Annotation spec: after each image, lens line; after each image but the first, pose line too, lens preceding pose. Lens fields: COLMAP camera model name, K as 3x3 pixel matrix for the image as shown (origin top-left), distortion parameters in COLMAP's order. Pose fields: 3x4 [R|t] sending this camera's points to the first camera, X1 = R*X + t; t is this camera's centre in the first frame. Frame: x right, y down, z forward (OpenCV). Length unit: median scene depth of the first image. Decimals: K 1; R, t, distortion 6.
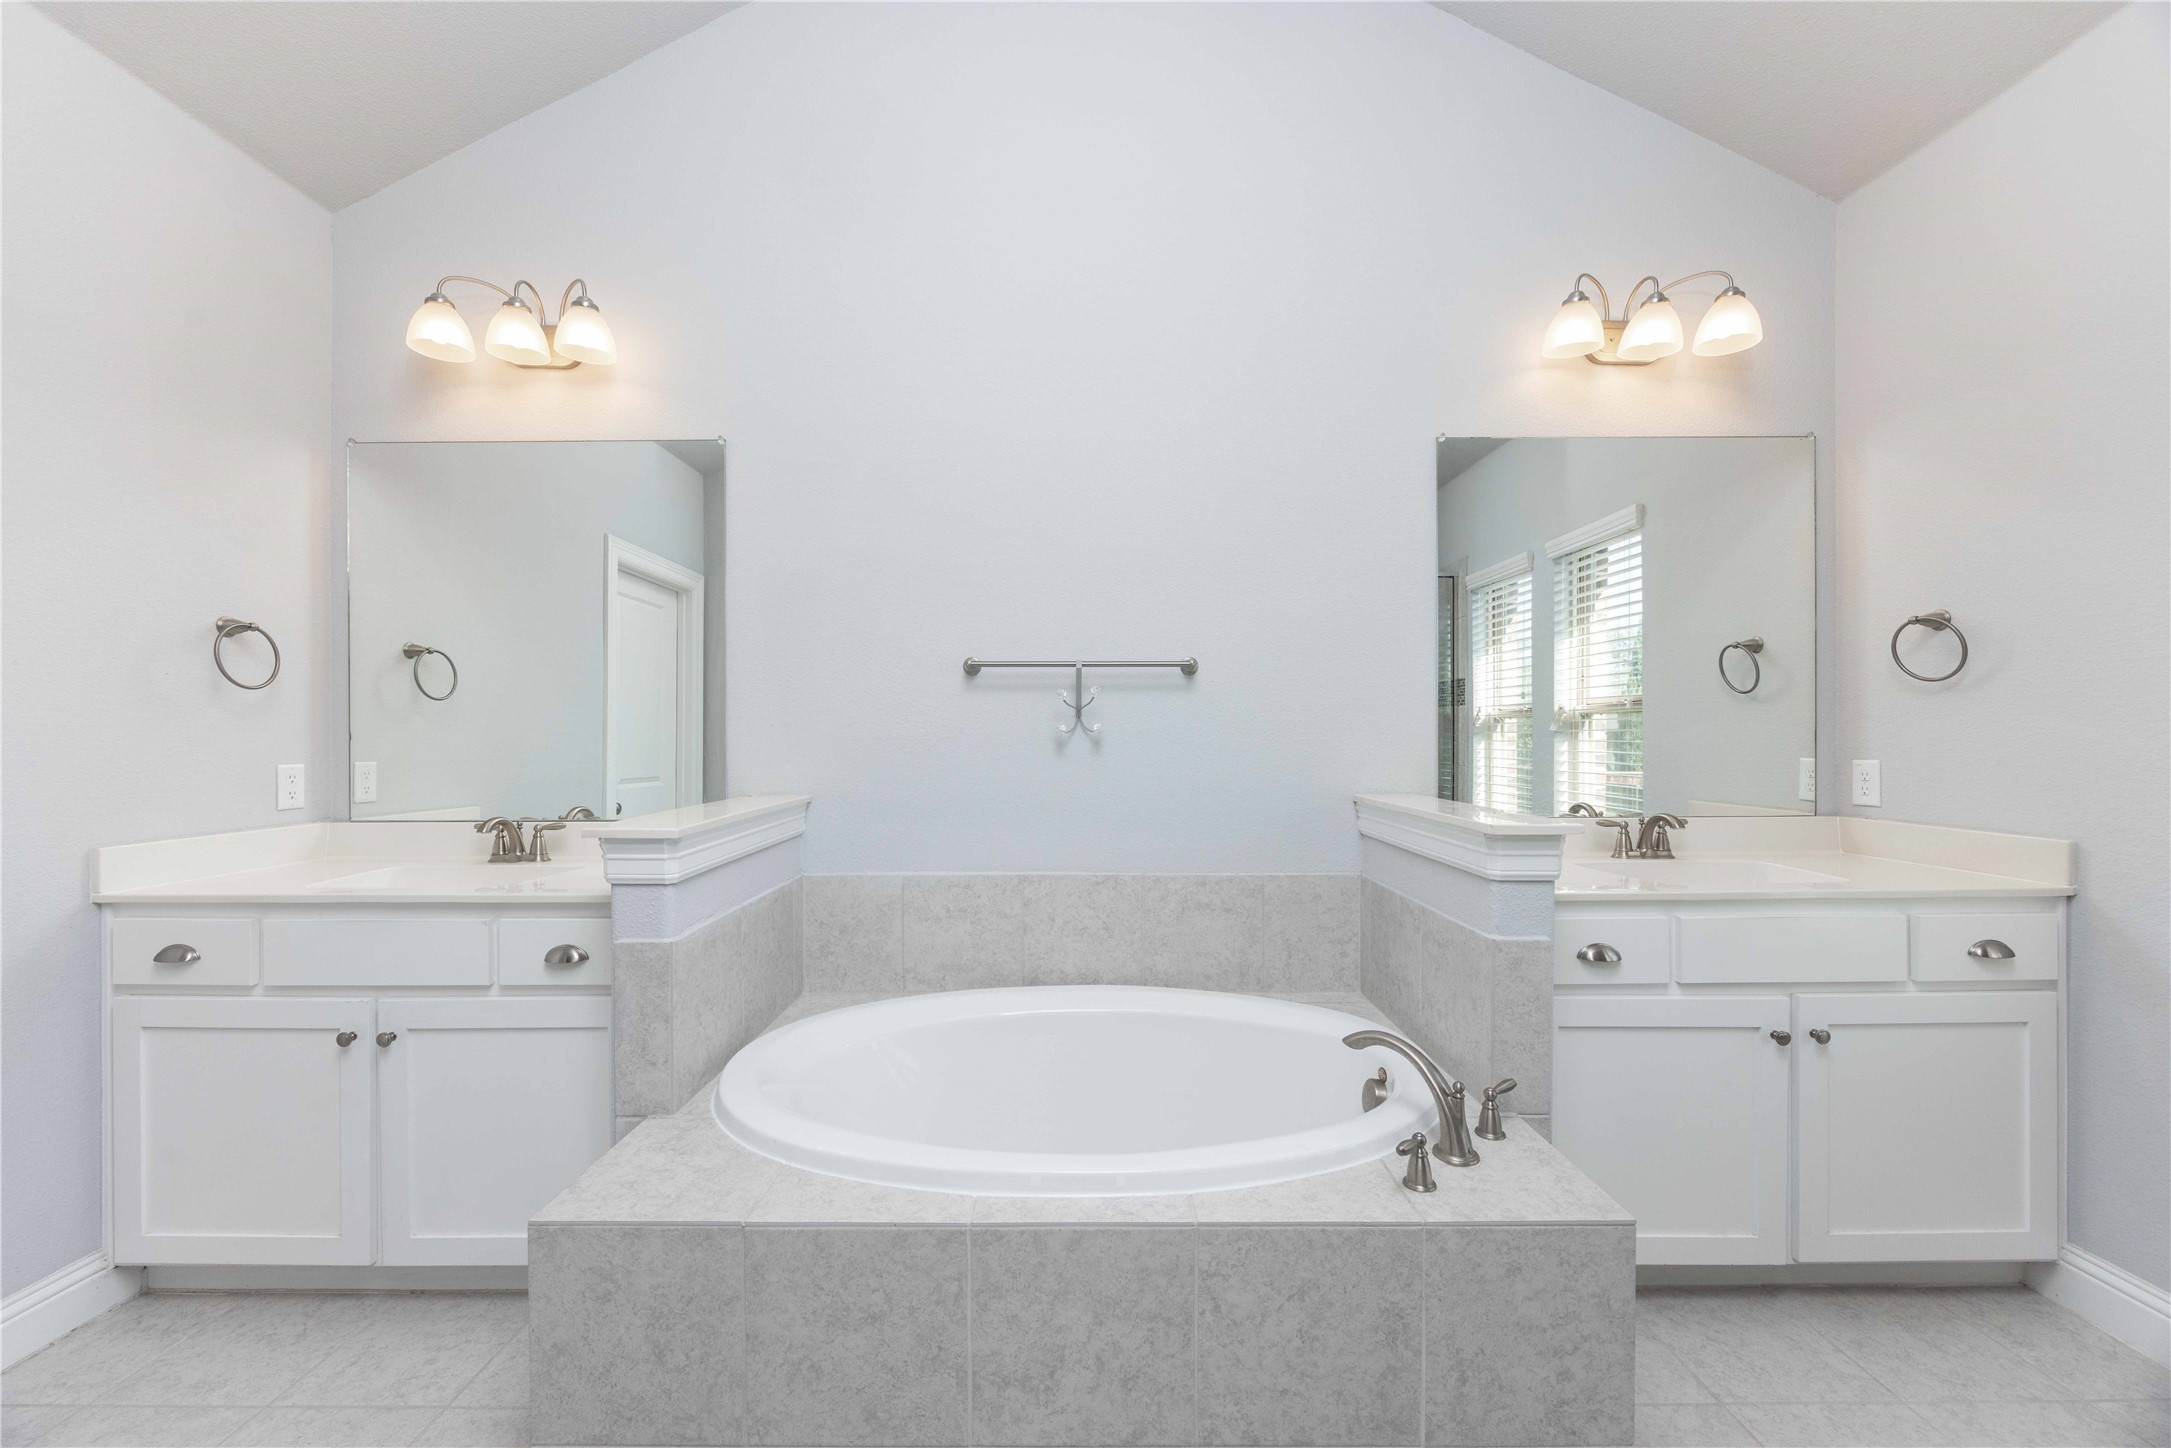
lens RADIAL K [[823.2, 0, 1083.9], [0, 823.2, 729.9], [0, 0, 1]] dist [0.001252, -0.000124]
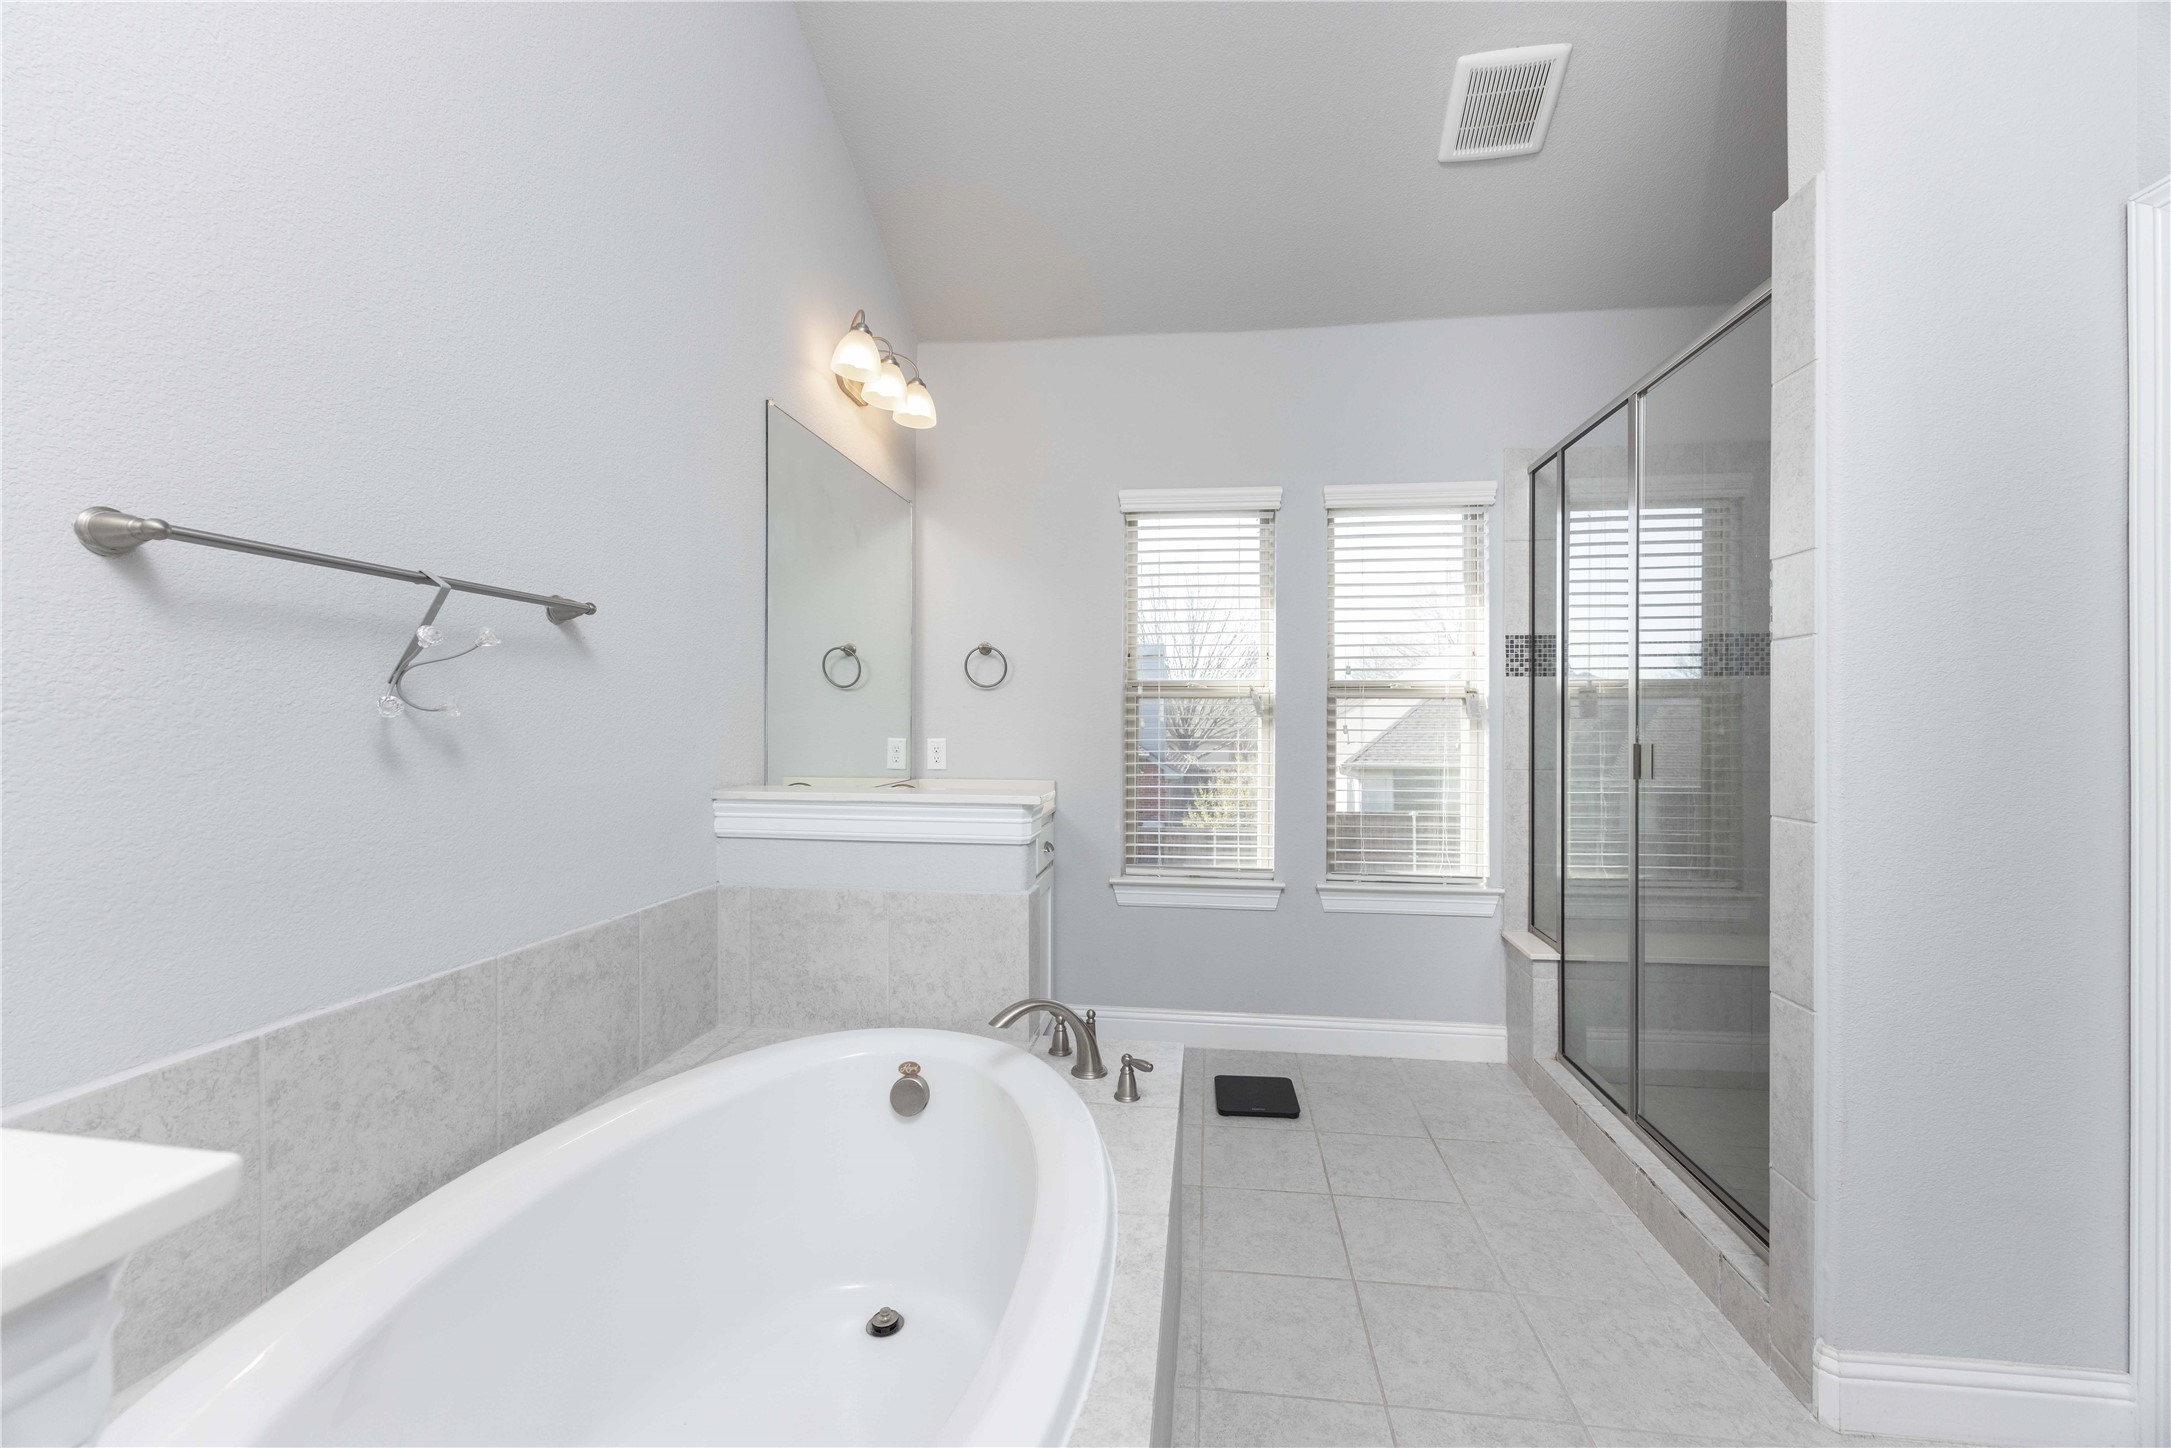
lens RADIAL K [[823.2, 0, 1105.5], [0, 823.2, 728.9], [0, 0, 1]] dist [0.001252, -0.000124]
pose [[0.136836, -0.004551, 0.990583, -0.443216], [-0.012671, 0.999900, 0.006345, 0.006438], [-0.990513, -0.013420, 0.136765, 0.503804]]
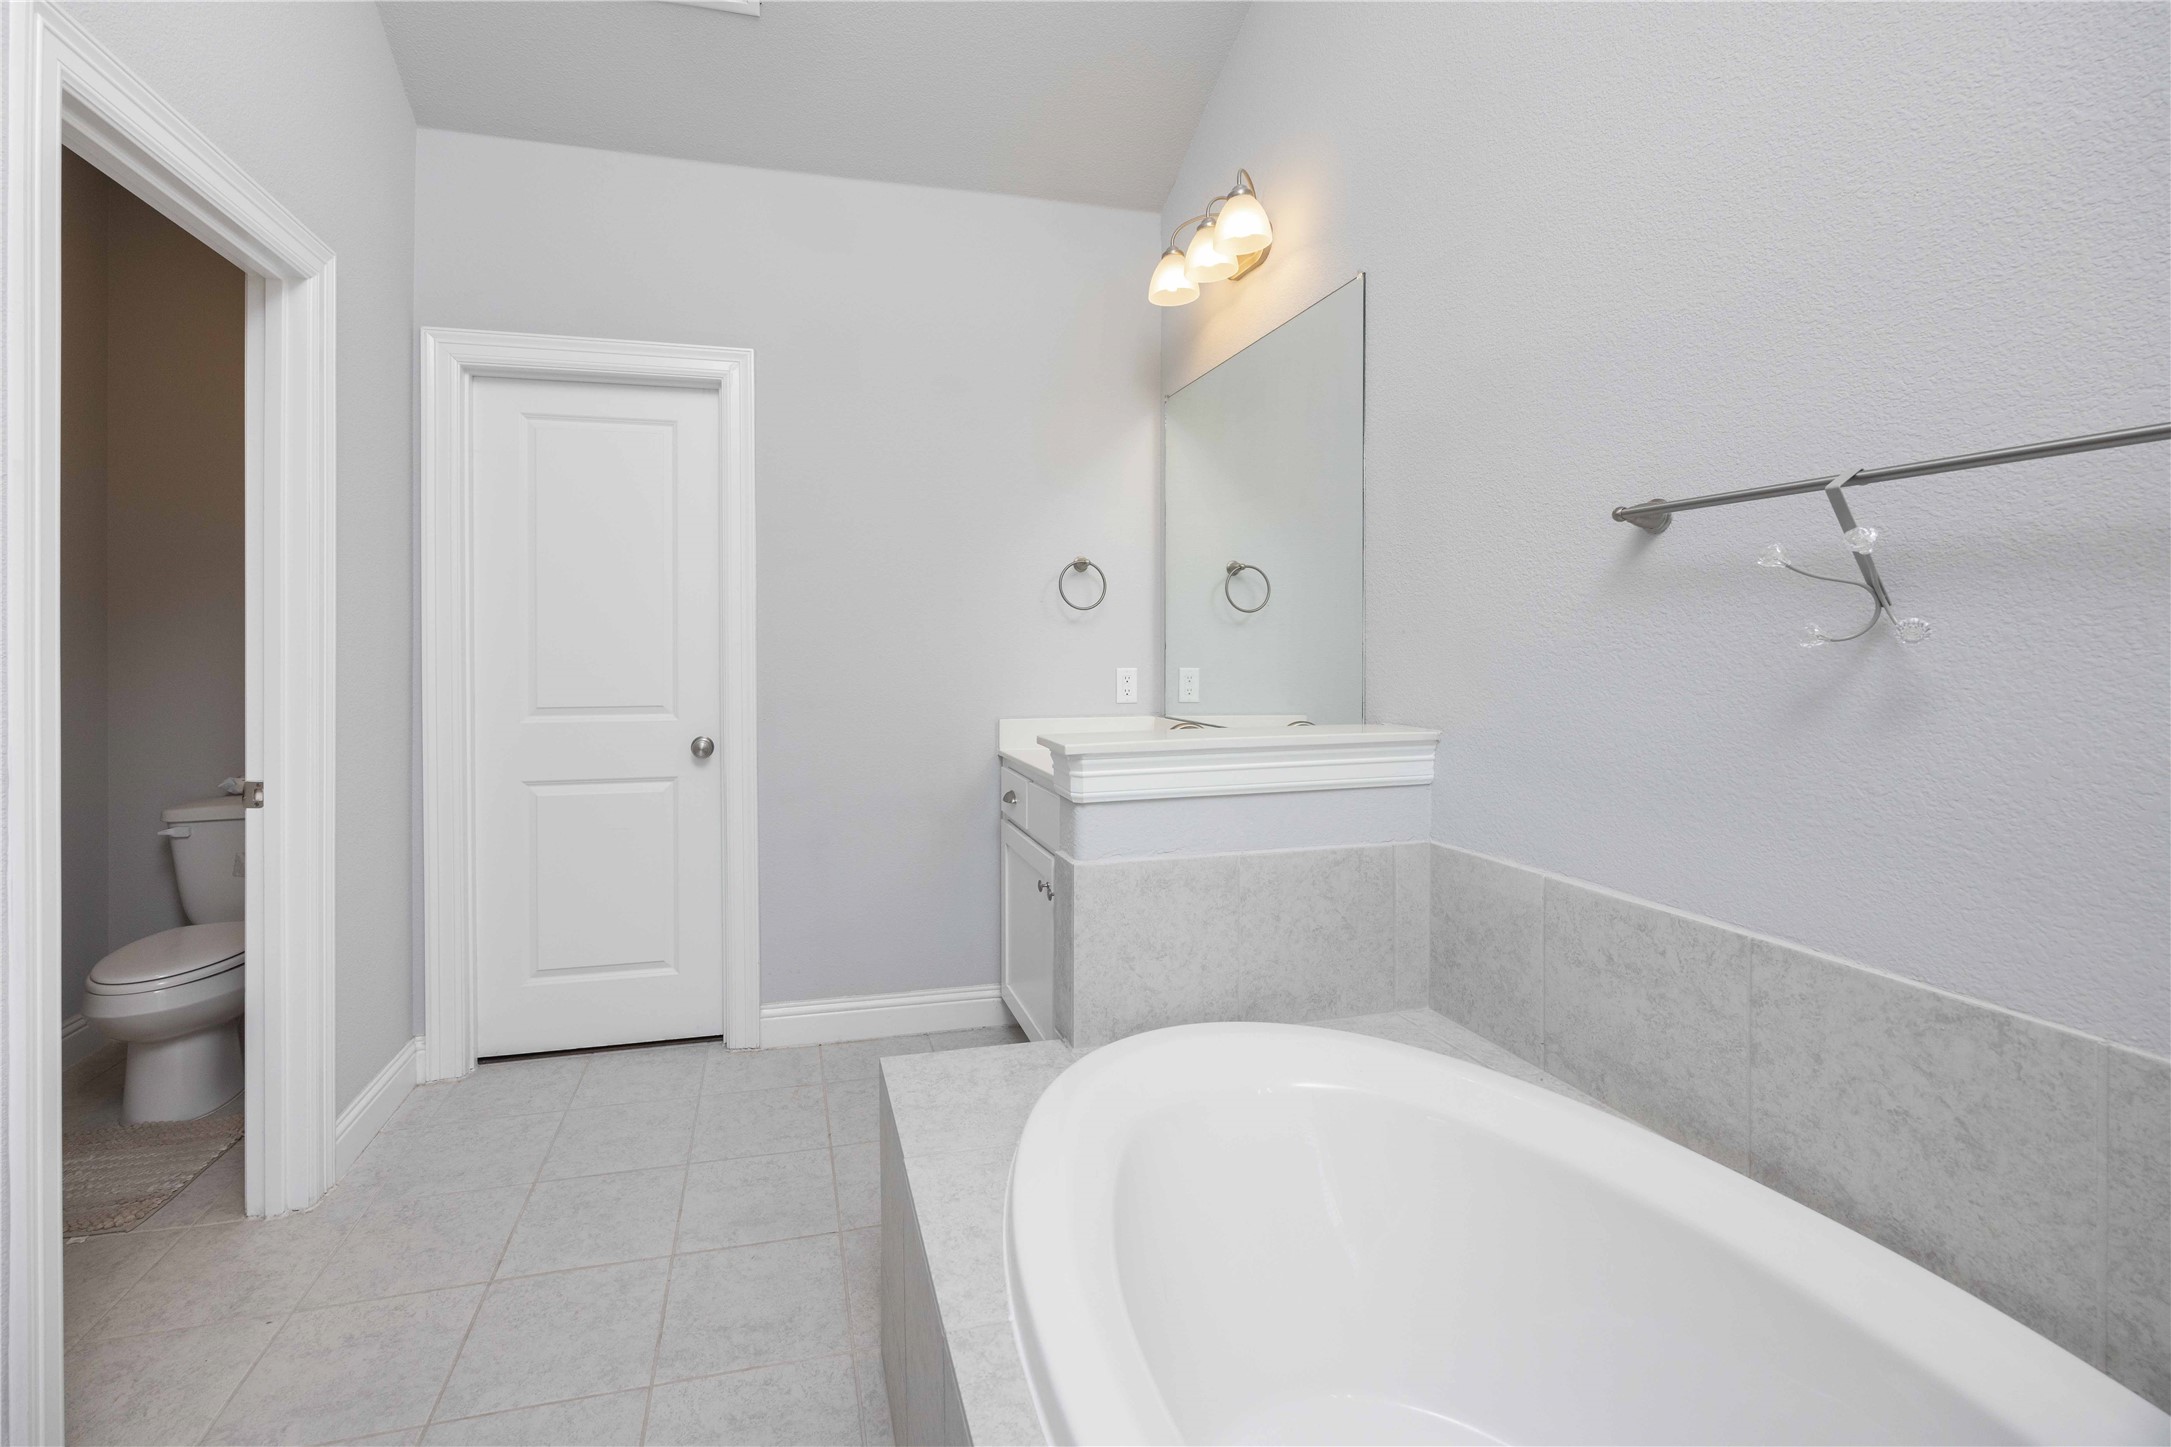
lens RADIAL K [[920.1, 0, 1012.3], [0, 920.1, 648.5], [0, 0, 1]] dist [-0.004926, -0.000471]
pose [[0.233797, 0.002978, -0.972281, 0.340791], [0.007217, 0.999962, 0.004798, 0.003517], [0.972259, -0.008139, 0.233767, 0.464153]]
